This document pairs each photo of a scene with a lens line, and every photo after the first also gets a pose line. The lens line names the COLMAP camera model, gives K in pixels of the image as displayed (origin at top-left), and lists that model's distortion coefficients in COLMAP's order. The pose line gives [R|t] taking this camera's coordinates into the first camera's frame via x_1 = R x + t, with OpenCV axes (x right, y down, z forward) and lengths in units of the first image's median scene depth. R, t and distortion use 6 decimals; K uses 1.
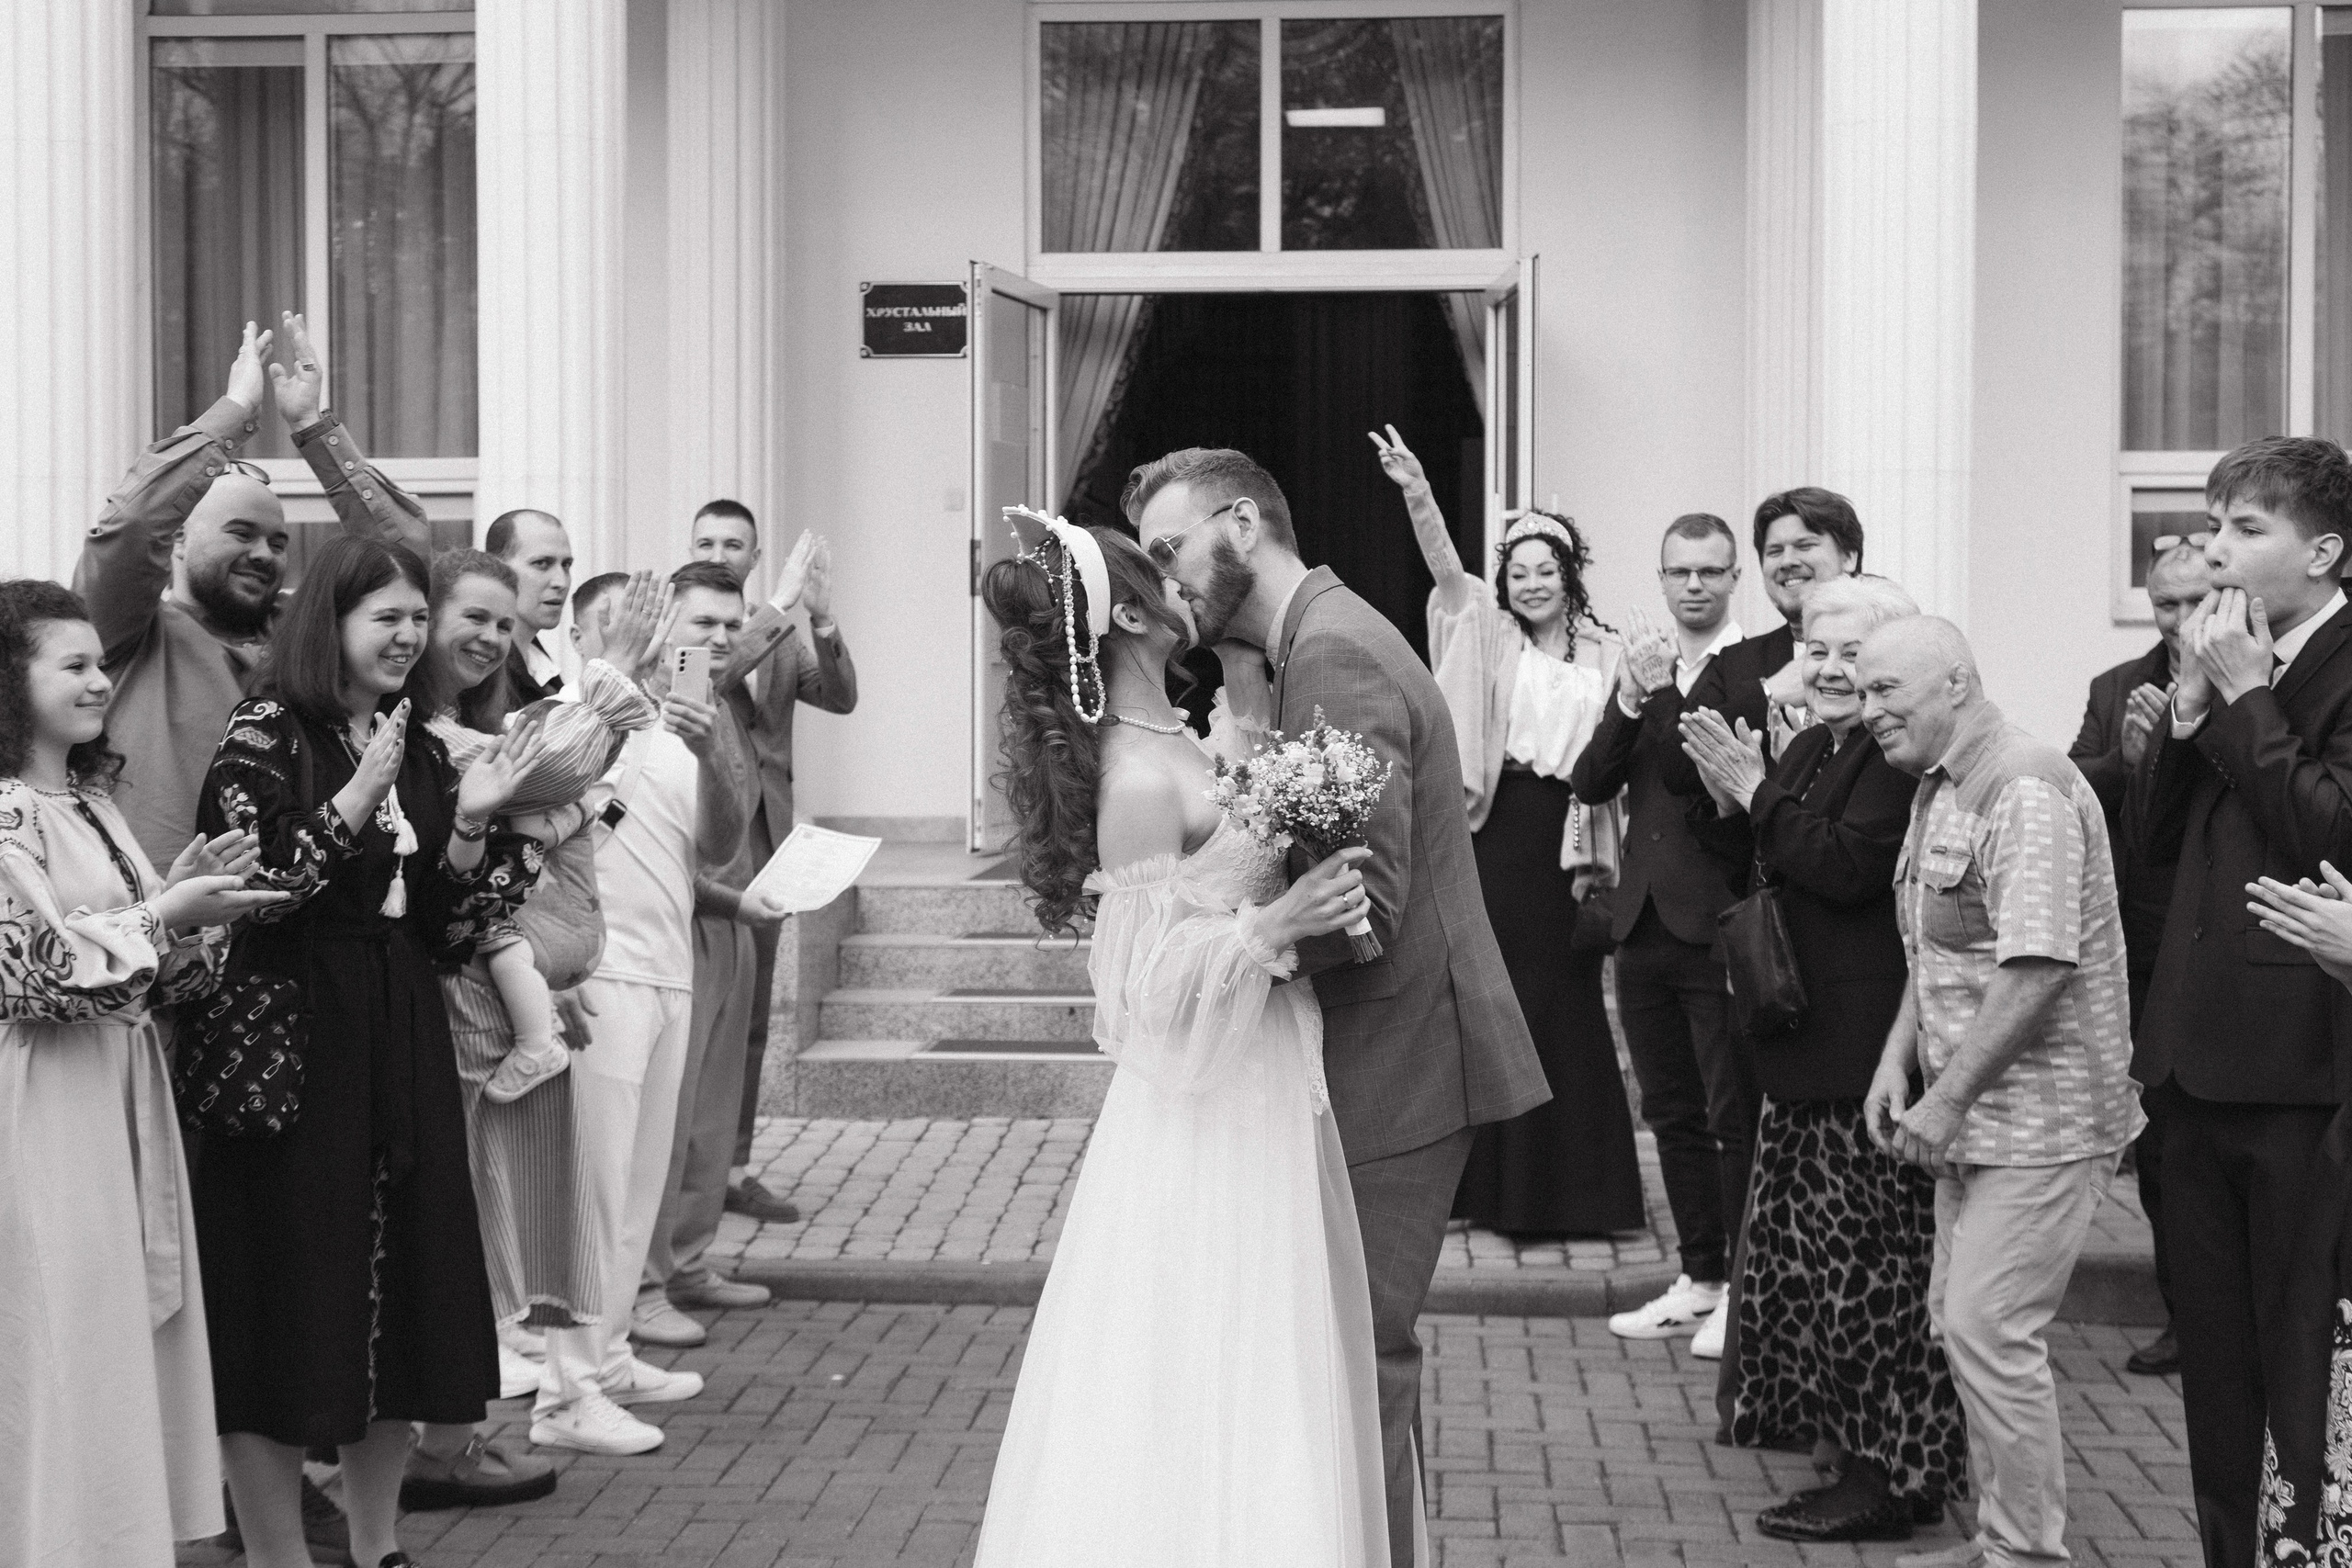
lens RADIAL K [[4310.3, 0, 1091.8], [0, 4310.3, 681.5], [0, 0, 1]] dist [0.317638, -2.436416]
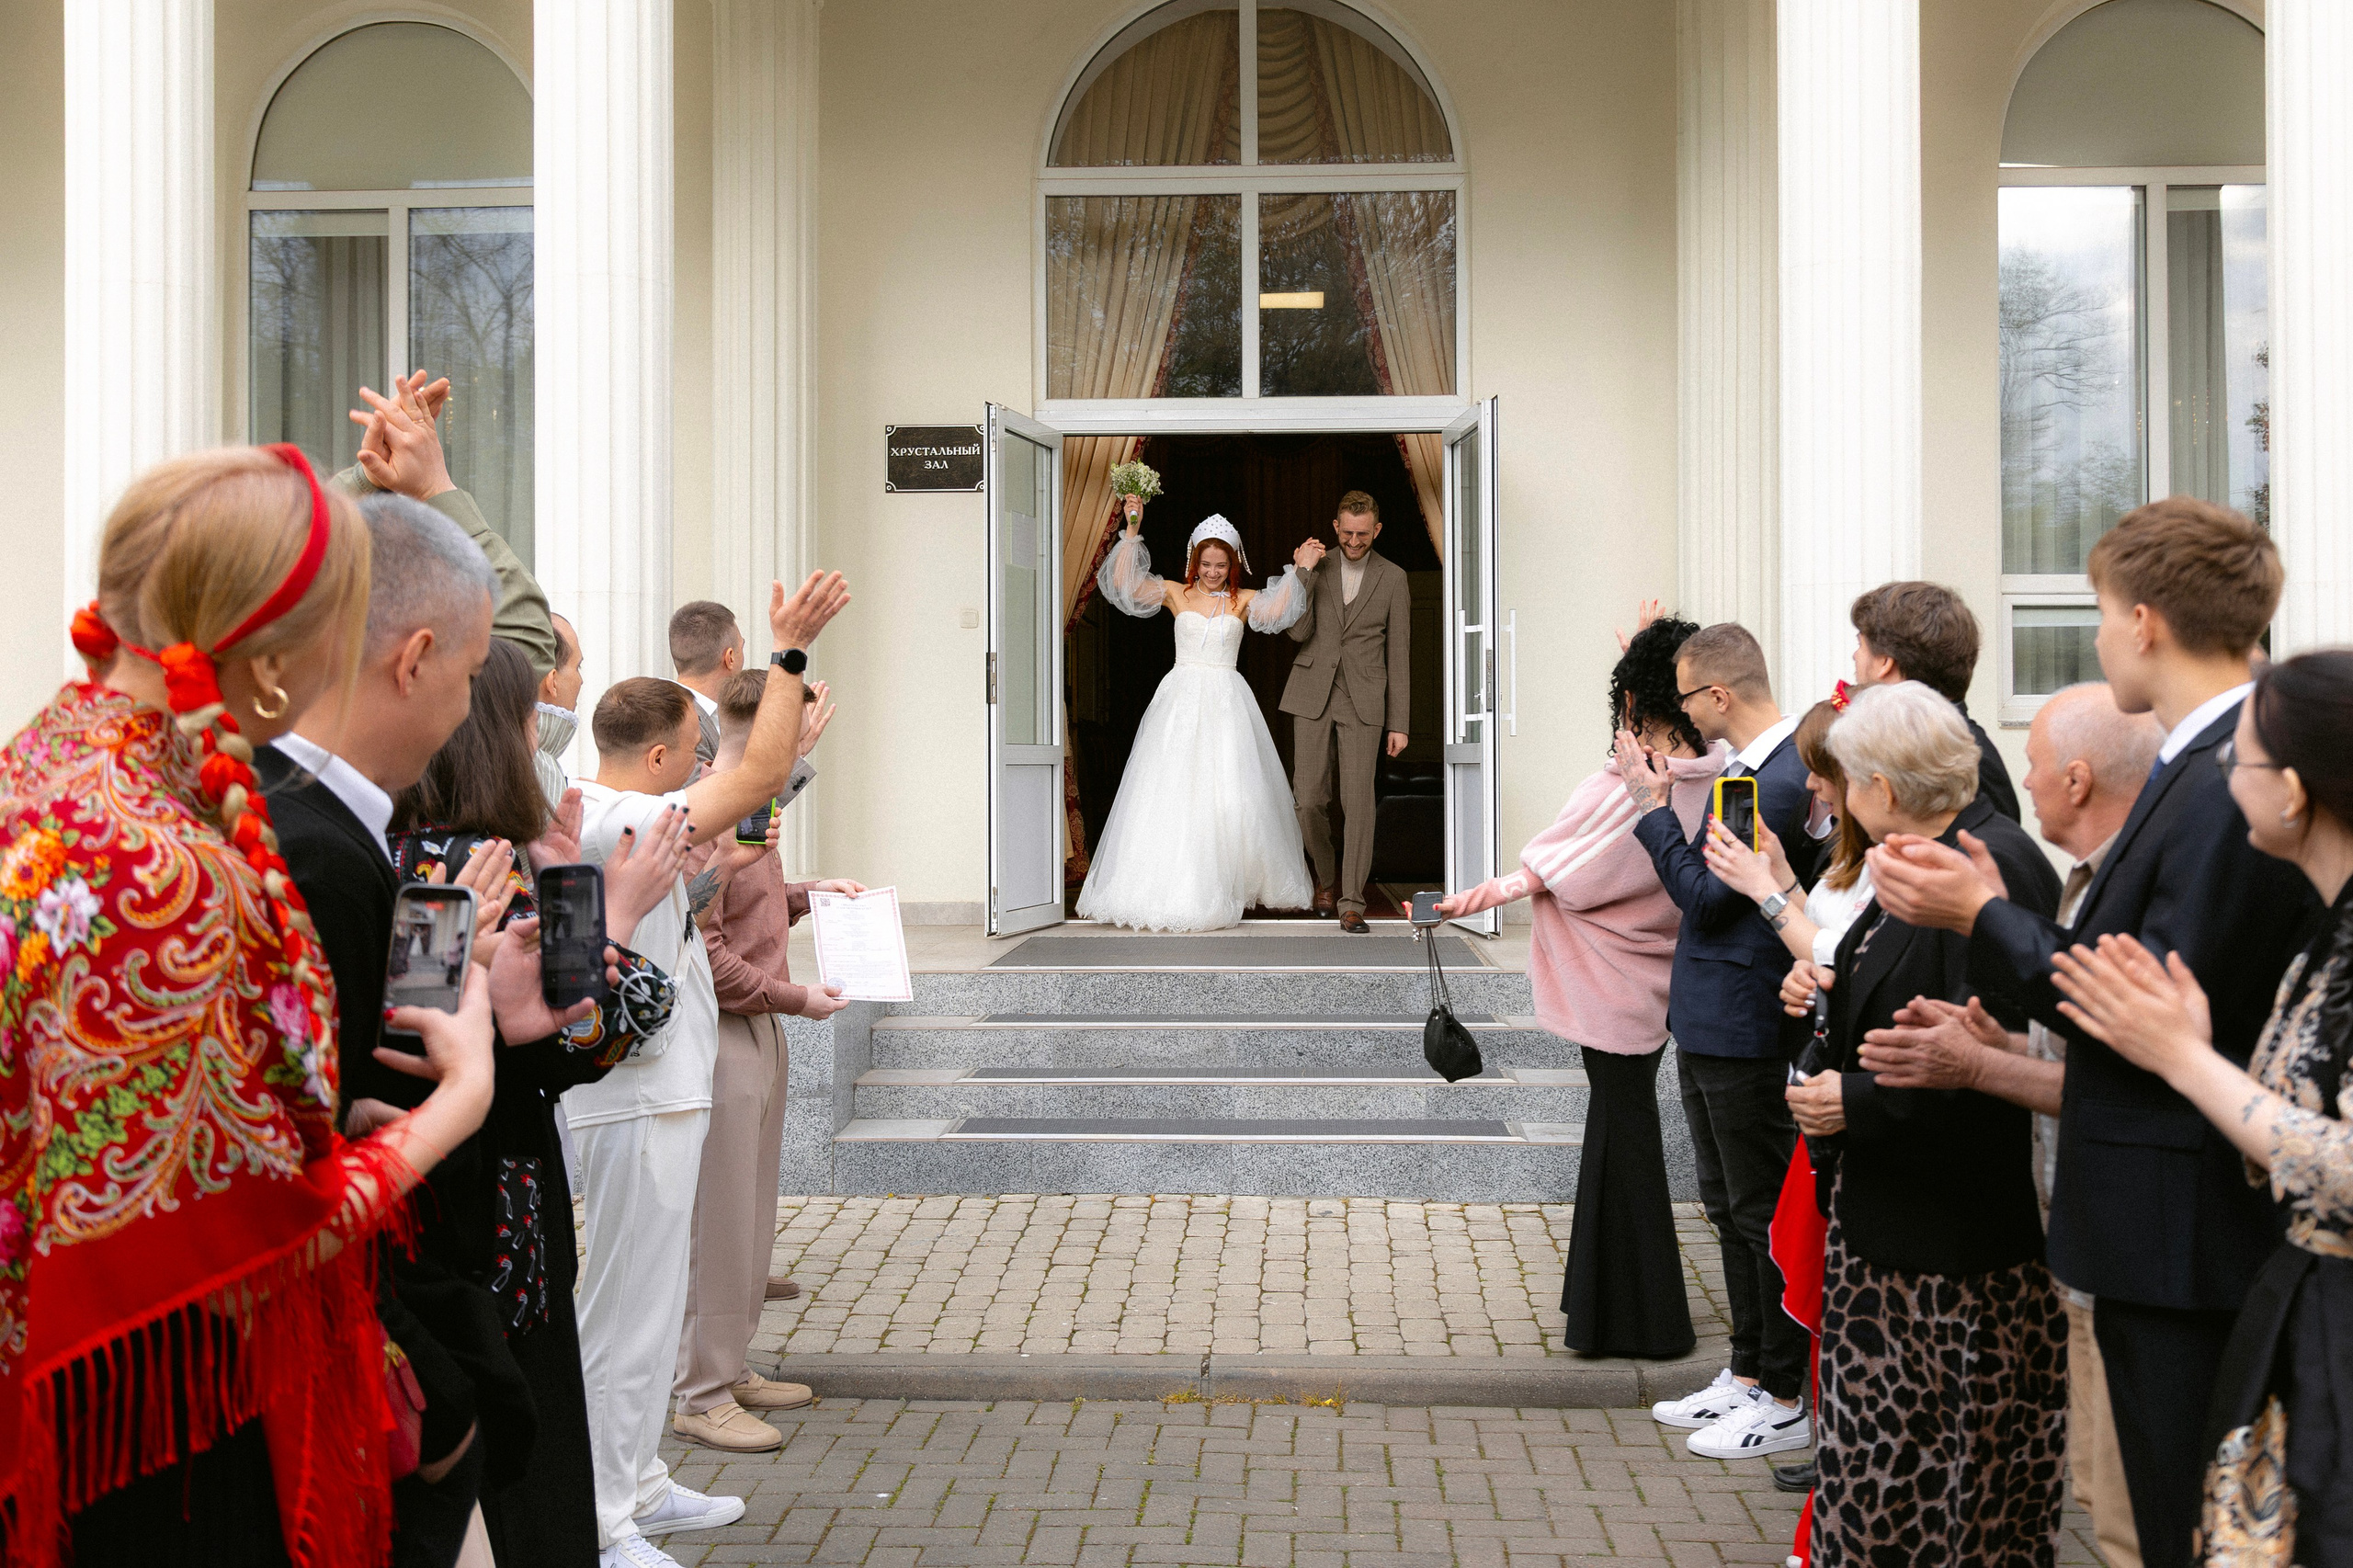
lens RADIAL K [[2805.8, 0, 1179.9], [0, 2805.8, 679.4], [0, 0, 1]] dist [0.040644, -0.012980]
pose [[0.997875, -0.003048, 0.065092, -0.027288], [0.005054, 0.999517, -0.030669, -0.003927], [-0.064968, 0.030933, 0.997408, 0.297179]]
